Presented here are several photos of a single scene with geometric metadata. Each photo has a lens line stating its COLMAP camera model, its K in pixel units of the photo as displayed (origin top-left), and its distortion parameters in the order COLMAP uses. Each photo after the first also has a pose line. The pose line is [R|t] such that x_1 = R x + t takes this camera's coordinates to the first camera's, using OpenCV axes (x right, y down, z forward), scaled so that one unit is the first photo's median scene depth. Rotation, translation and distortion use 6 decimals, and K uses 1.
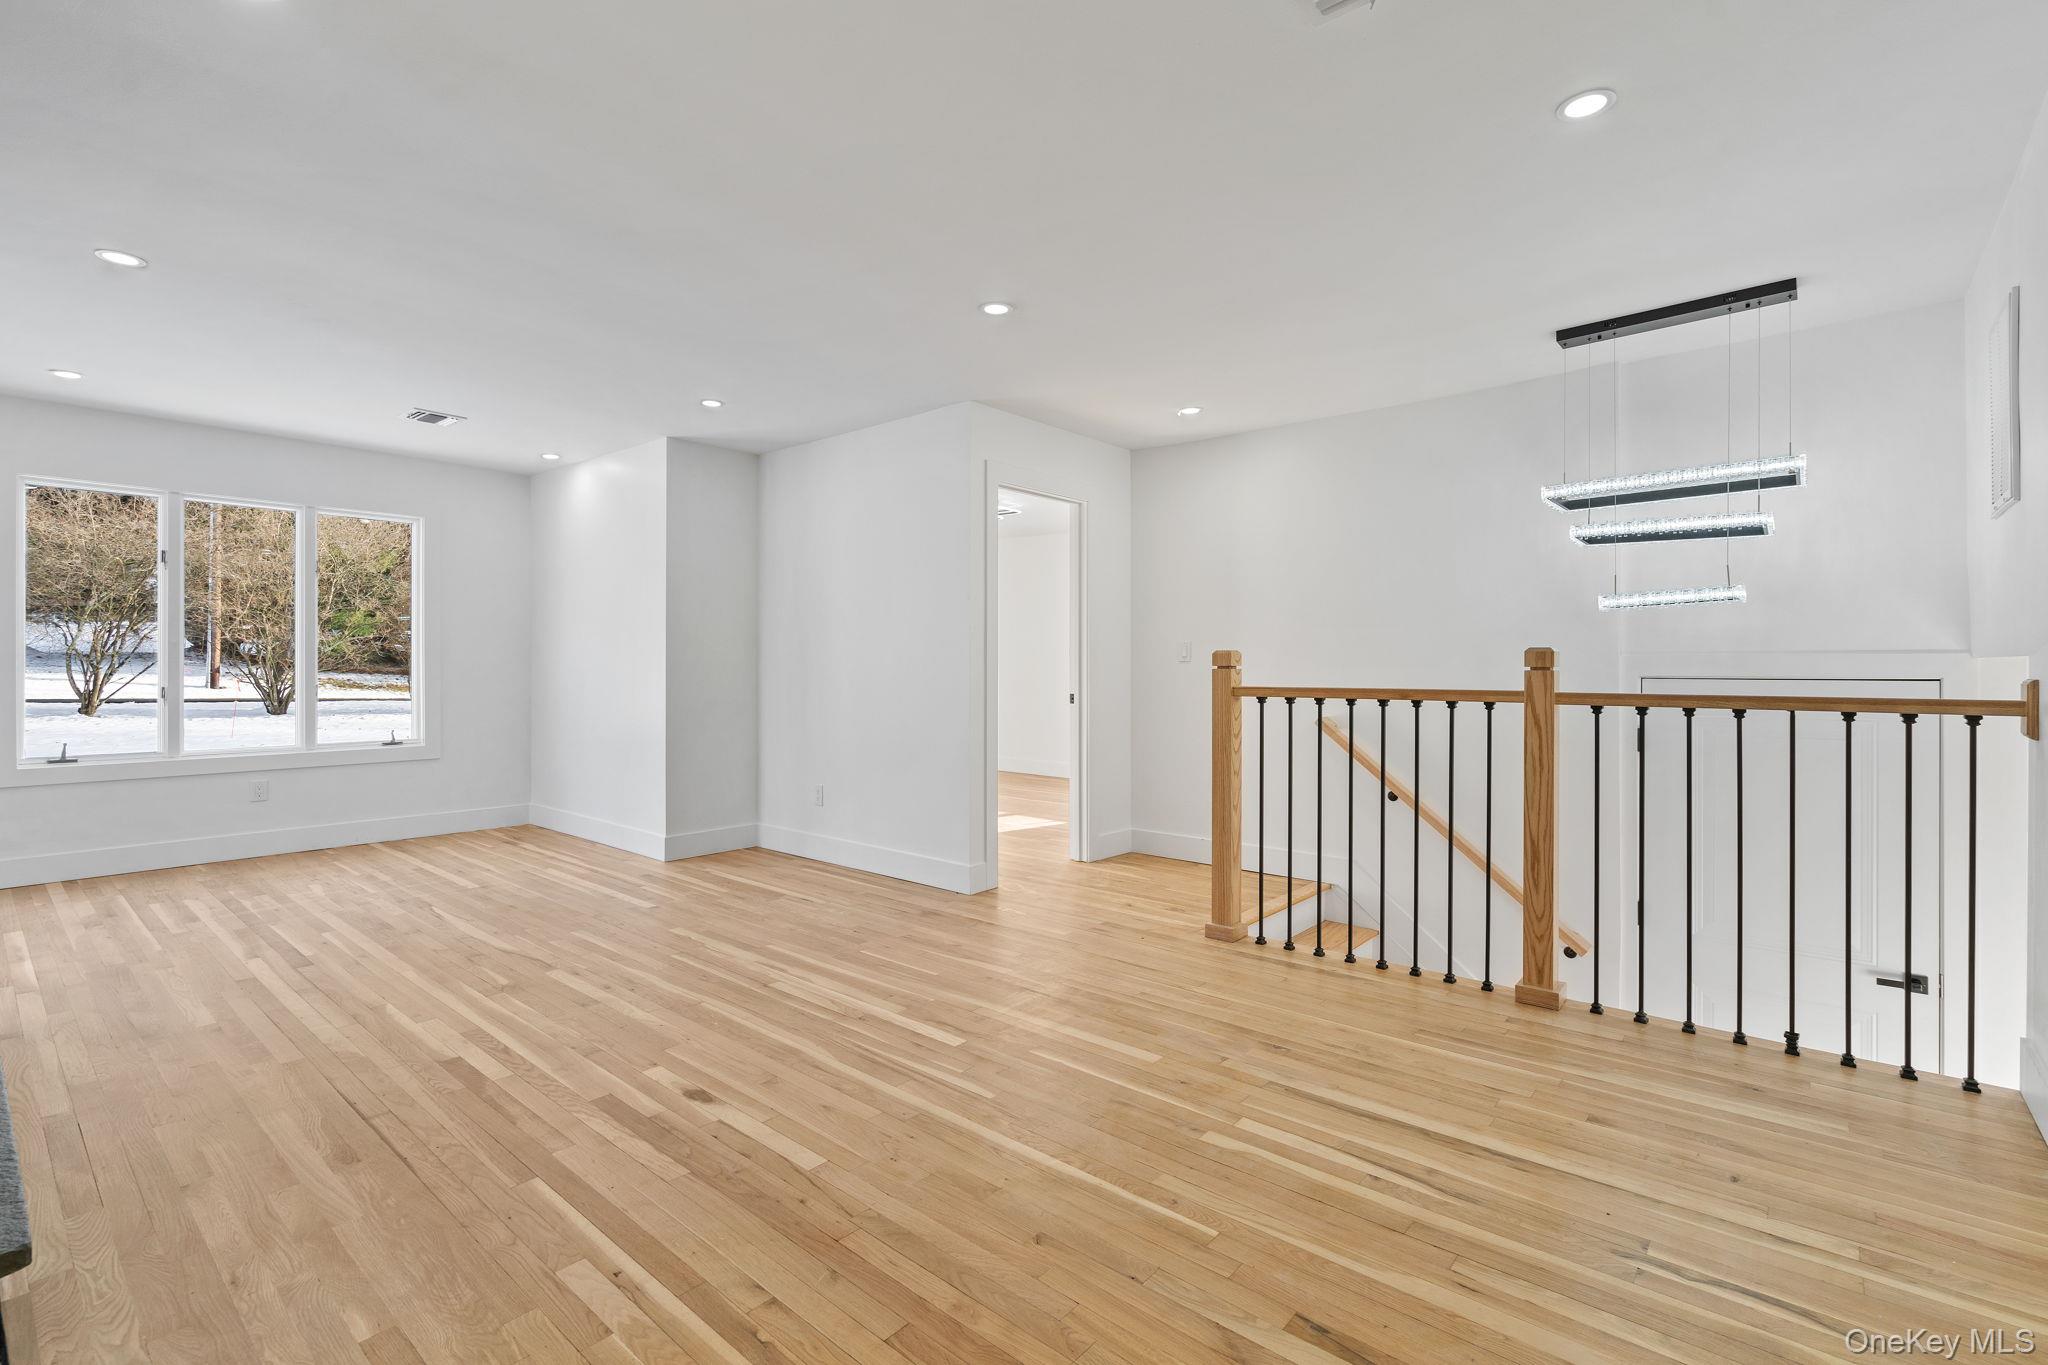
lens RADIAL K [[923.3, 0, 1019.6], [0, 923.3, 671.6], [0, 0, 1]] dist [-0.002882, 0.000394]
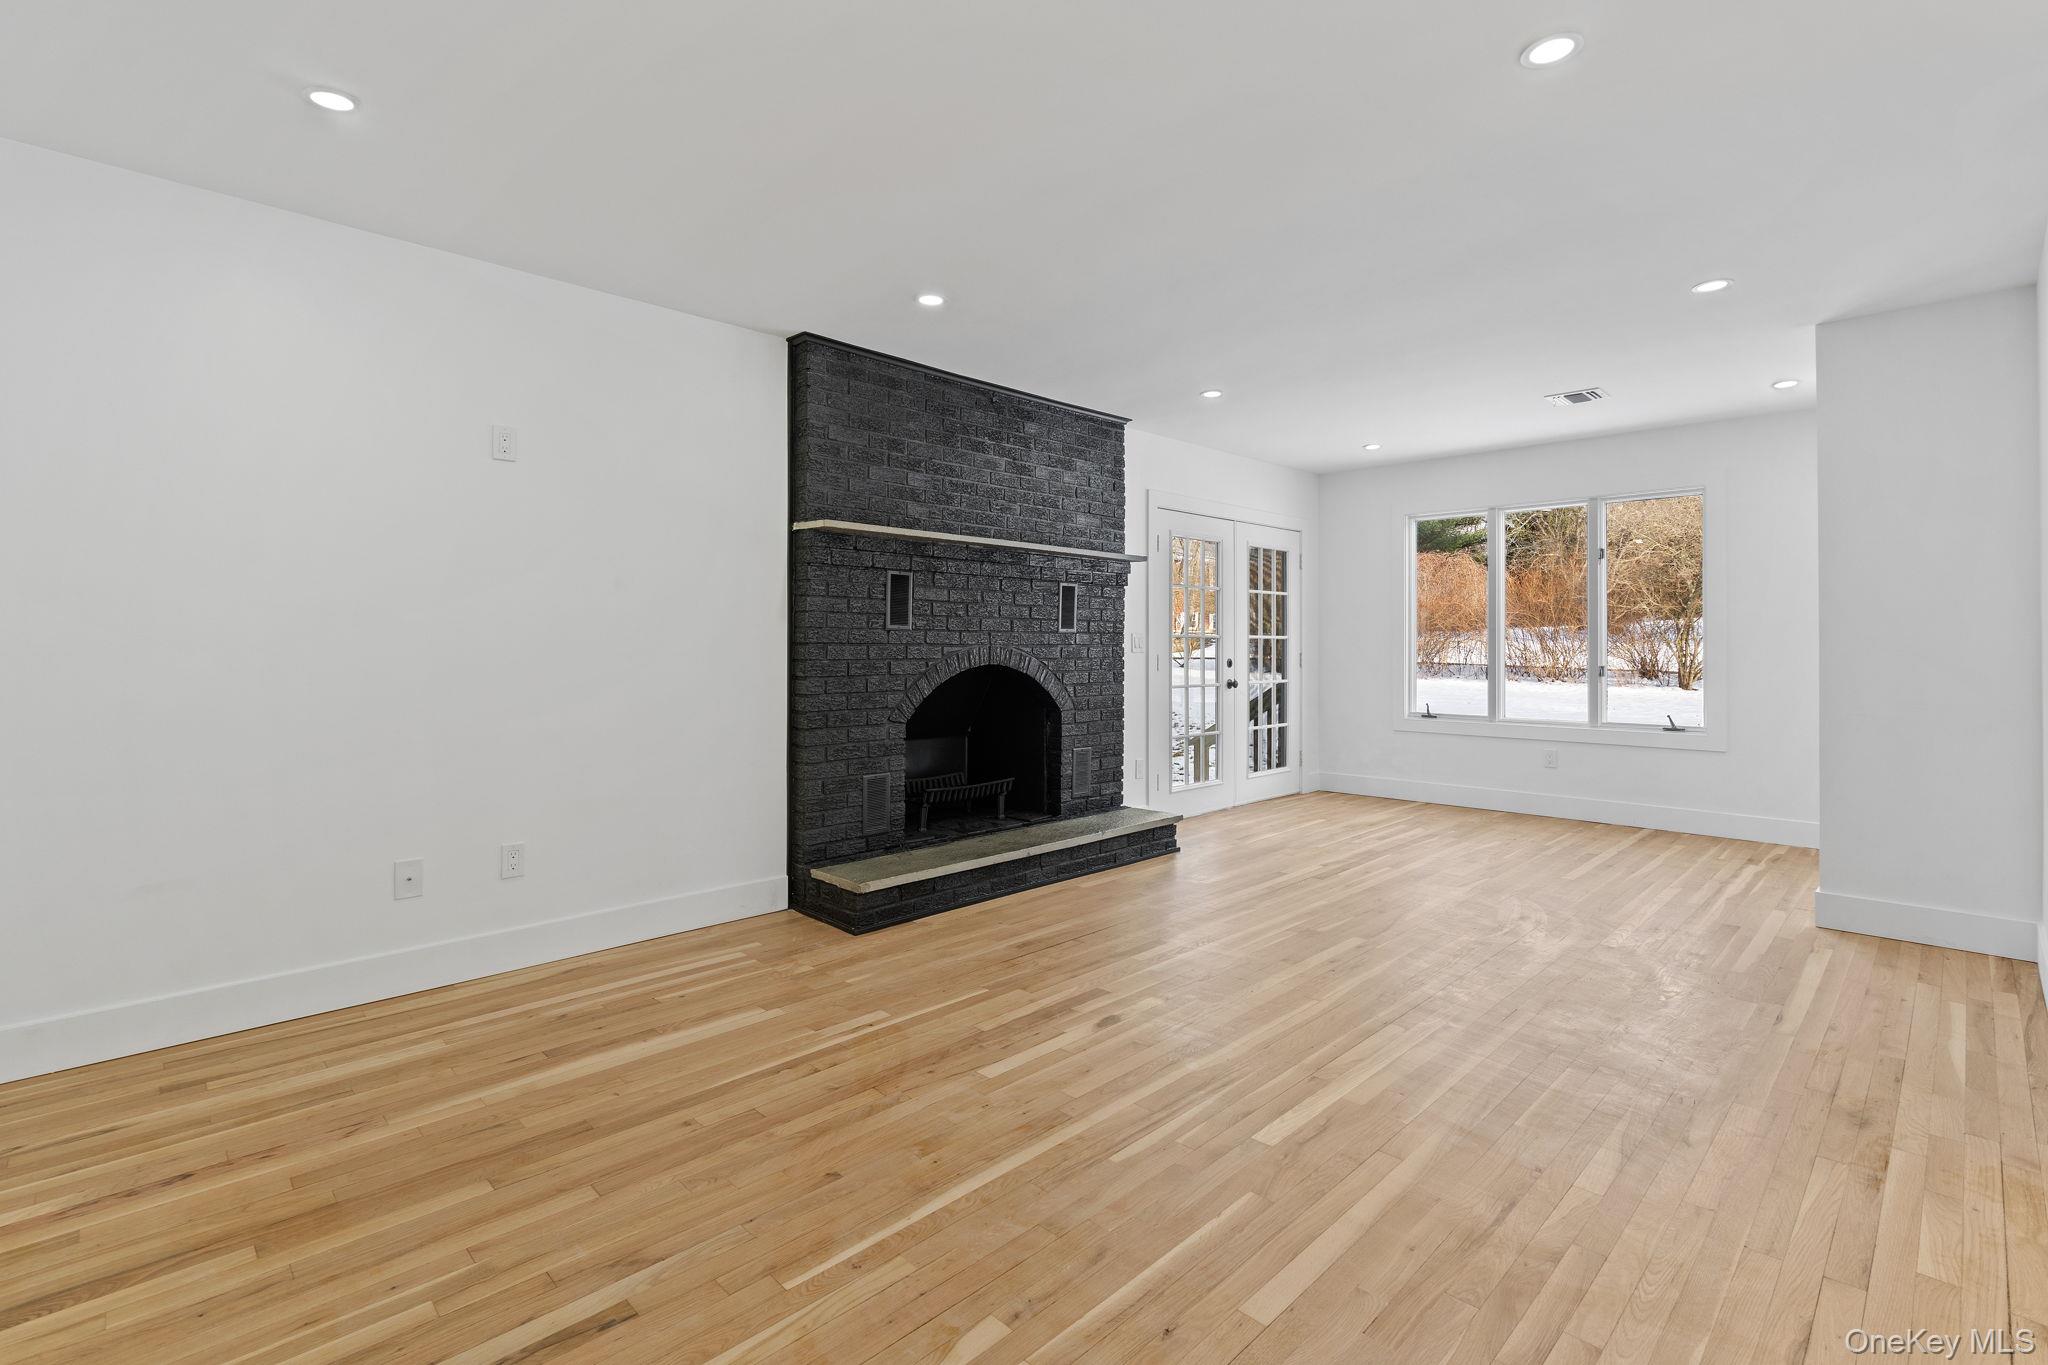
lens RADIAL K [[933.6, 0, 1017.8], [0, 933.6, 652.0], [0, 0, 1]] dist [-0.000120, 0.000543]
pose [[-0.083000, 0.006239, -0.996530, 0.761157], [-0.007043, 0.999952, 0.006847, -0.009401], [0.996525, 0.007586, -0.082952, 0.901243]]
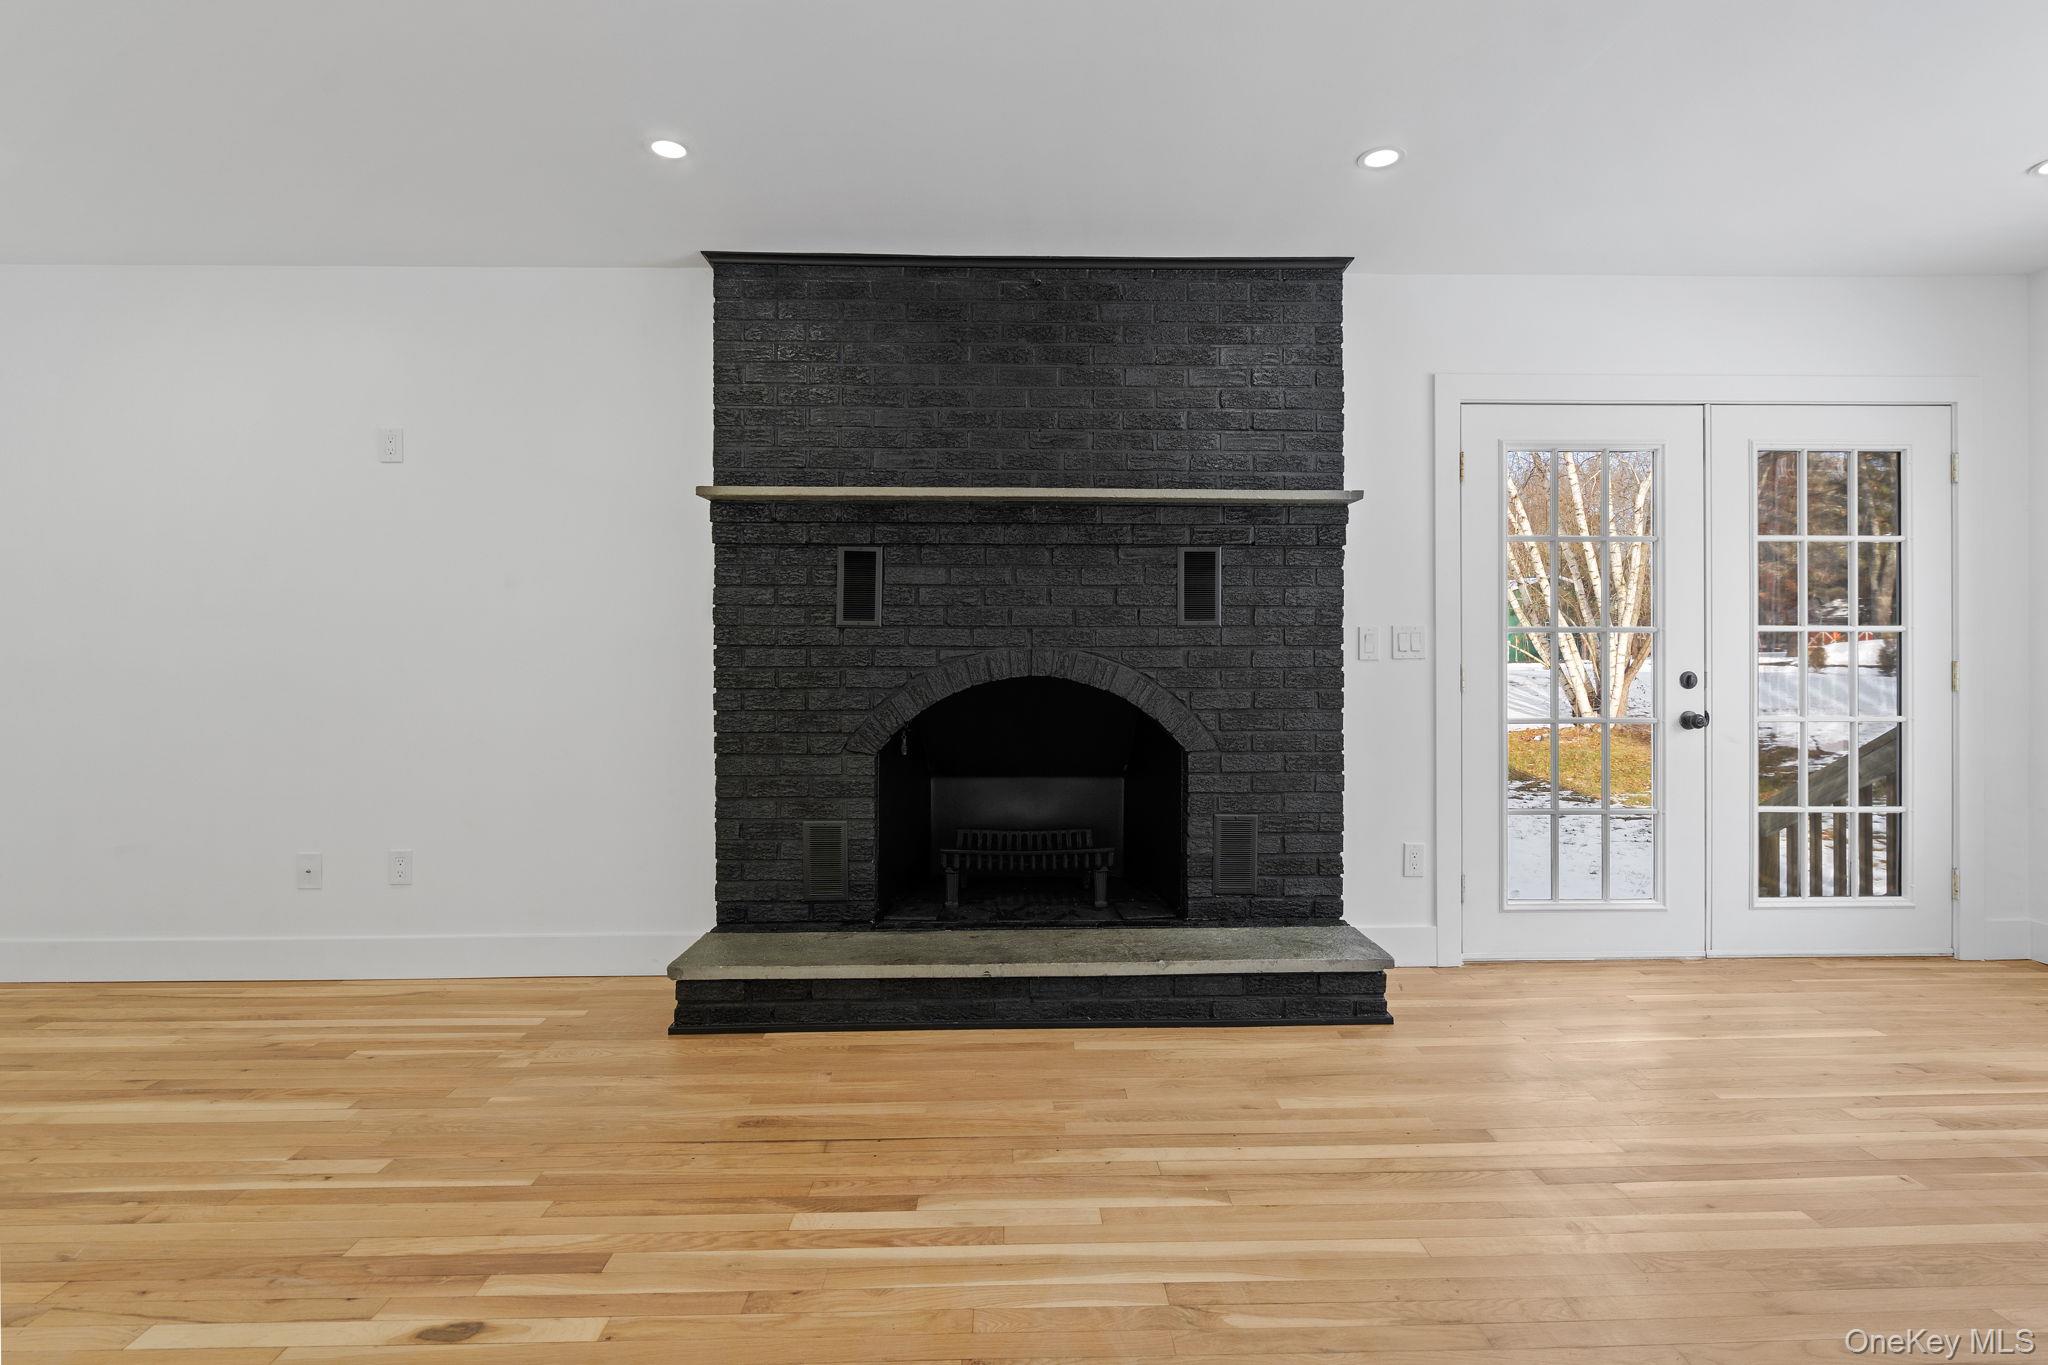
lens RADIAL K [[965.0, 0, 1047.7], [0, 965.0, 647.5], [0, 0, 1]] dist [-0.001797, 0.000438]
pose [[-0.739340, 0.003874, -0.673321, -0.188749], [-0.002846, 0.999957, 0.008877, -0.020414], [0.673326, 0.008479, -0.739297, 1.629395]]
